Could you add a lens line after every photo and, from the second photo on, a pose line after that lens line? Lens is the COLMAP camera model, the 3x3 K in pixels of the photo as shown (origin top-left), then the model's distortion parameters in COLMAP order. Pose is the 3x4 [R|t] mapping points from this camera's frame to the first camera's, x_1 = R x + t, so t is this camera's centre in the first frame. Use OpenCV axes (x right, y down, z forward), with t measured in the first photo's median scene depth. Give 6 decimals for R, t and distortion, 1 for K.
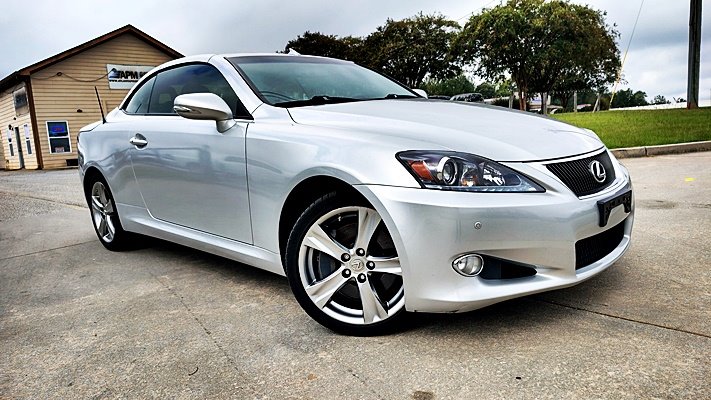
lens RADIAL K [[503.9, 0, 351.8], [0, 503.9, 213.4], [0, 0, 1]] dist [0.027770, -0.035660]
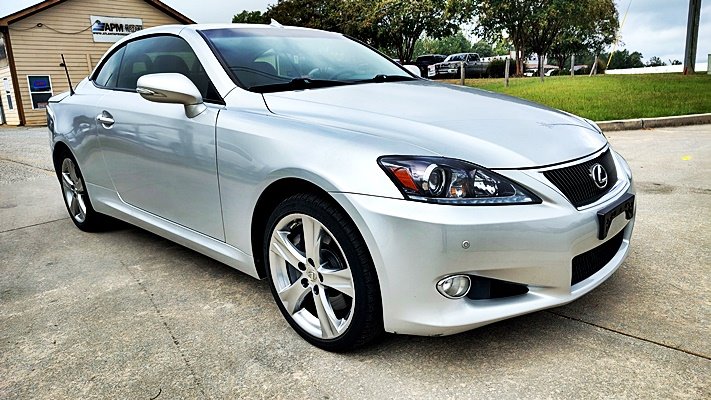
lens RADIAL K [[503.9, 0, 360.1], [0, 503.9, 199.8], [0, 0, 1]] dist [0.027770, -0.035660]
pose [[0.999571, 0.009449, 0.027709, 0.022450], [-0.011080, 0.998179, 0.059292, -0.079819], [-0.027098, -0.059574, 0.997856, 0.080945]]
